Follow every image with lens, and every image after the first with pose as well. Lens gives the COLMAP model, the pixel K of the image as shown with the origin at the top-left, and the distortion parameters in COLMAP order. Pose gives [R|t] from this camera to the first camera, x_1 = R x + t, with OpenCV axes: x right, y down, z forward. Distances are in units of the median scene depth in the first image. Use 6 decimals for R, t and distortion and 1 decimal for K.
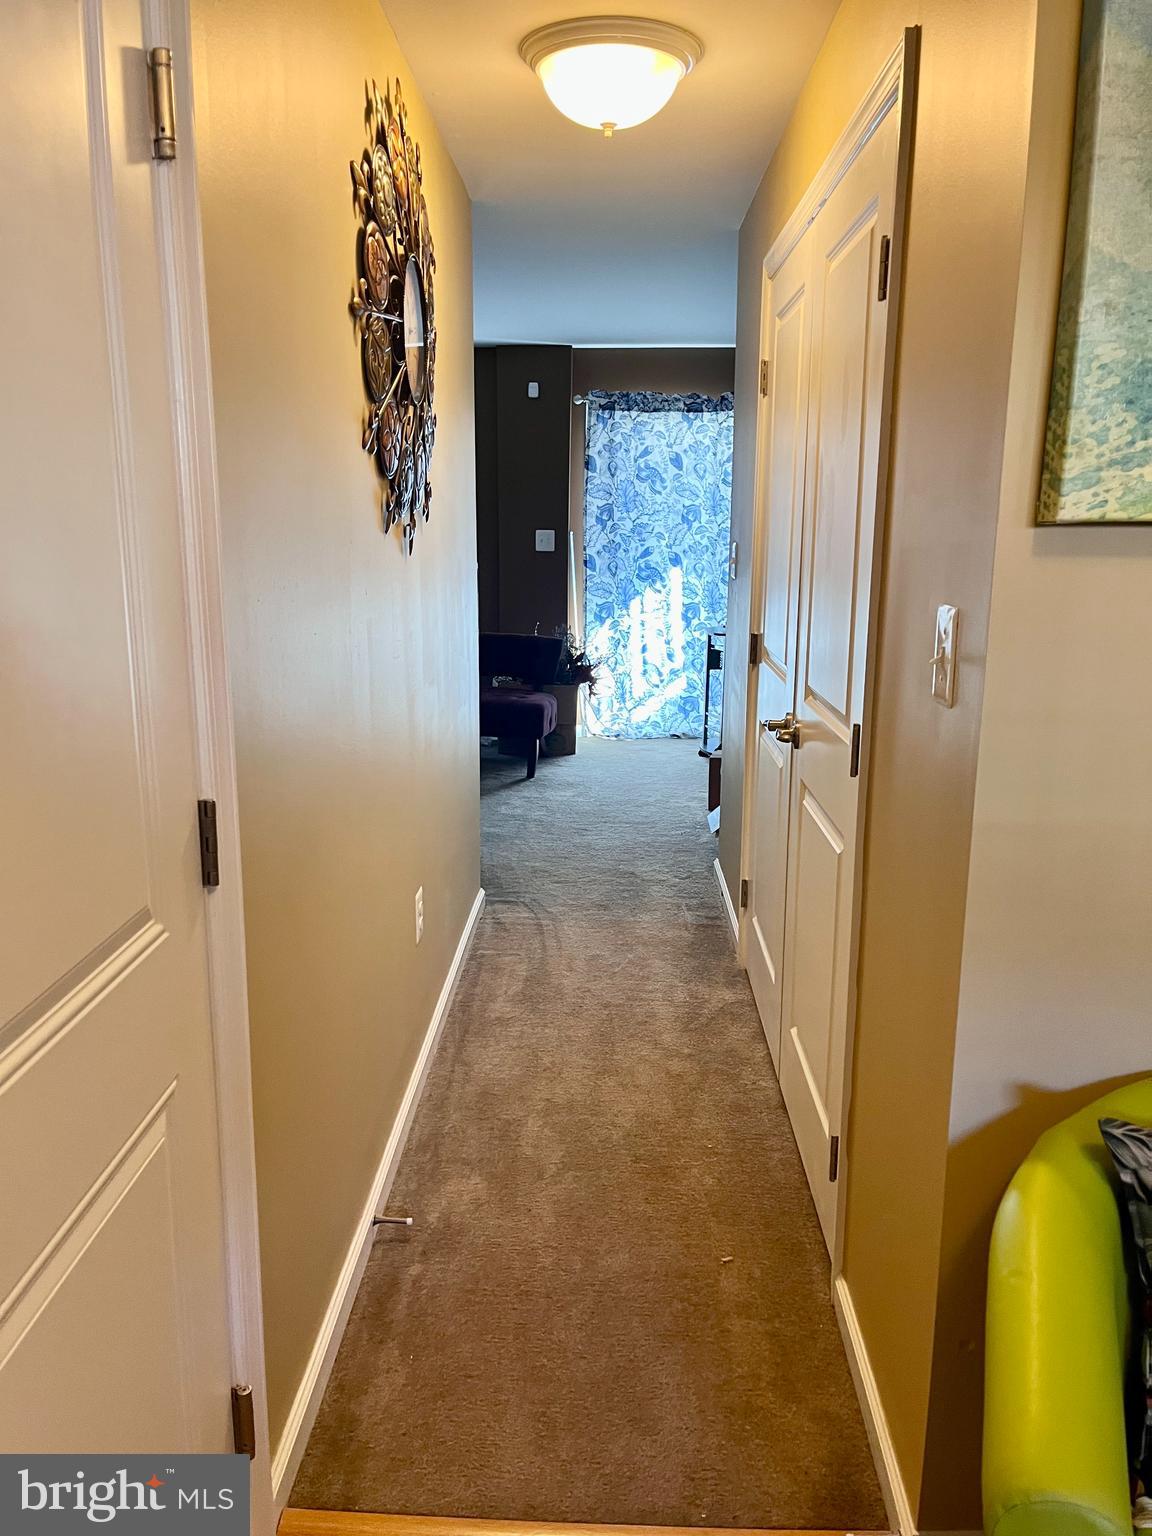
lens RADIAL K [[1154.2, 0, 576.0], [0, 1154.2, 768.0], [0, 0, 1]] dist [0.007771, -0.001072]
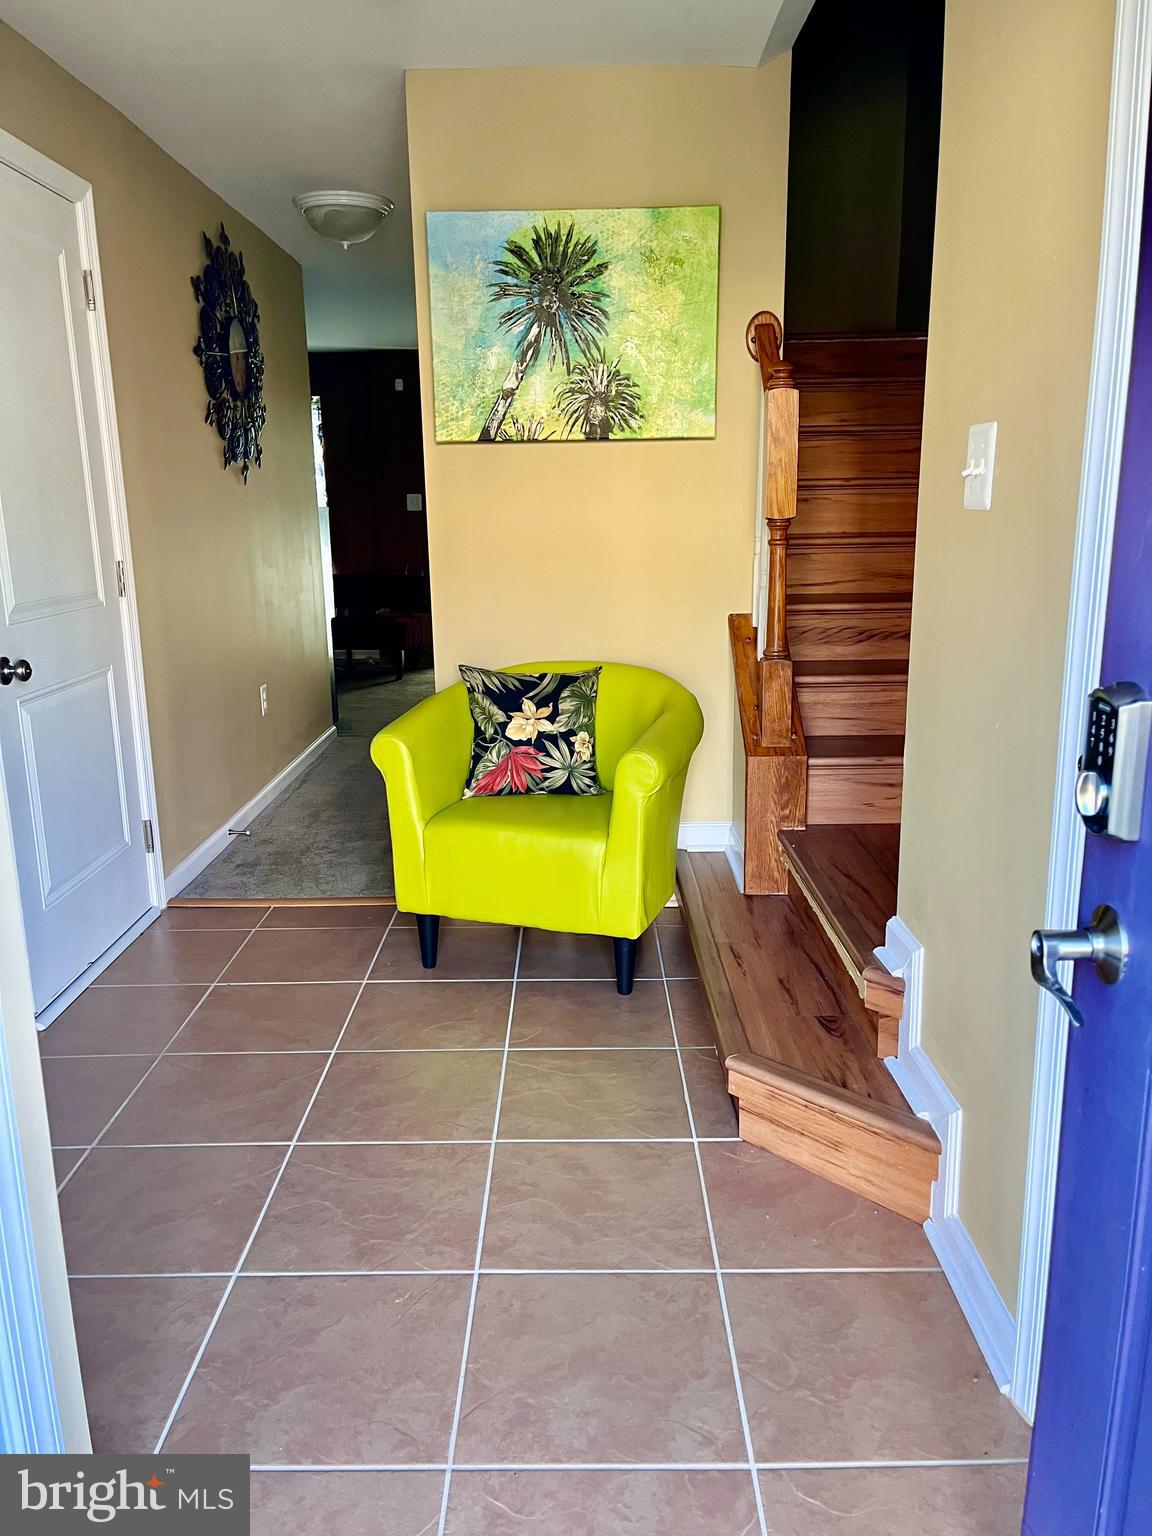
lens RADIAL K [[1154.2, 0, 576.0], [0, 1154.2, 768.0], [0, 0, 1]] dist [0.007771, -0.001072]
pose [[0.999387, -0.023551, 0.025917, 0.296854], [0.023315, 0.999684, 0.009371, 0.236839], [-0.026129, -0.008761, 0.999620, -0.760942]]
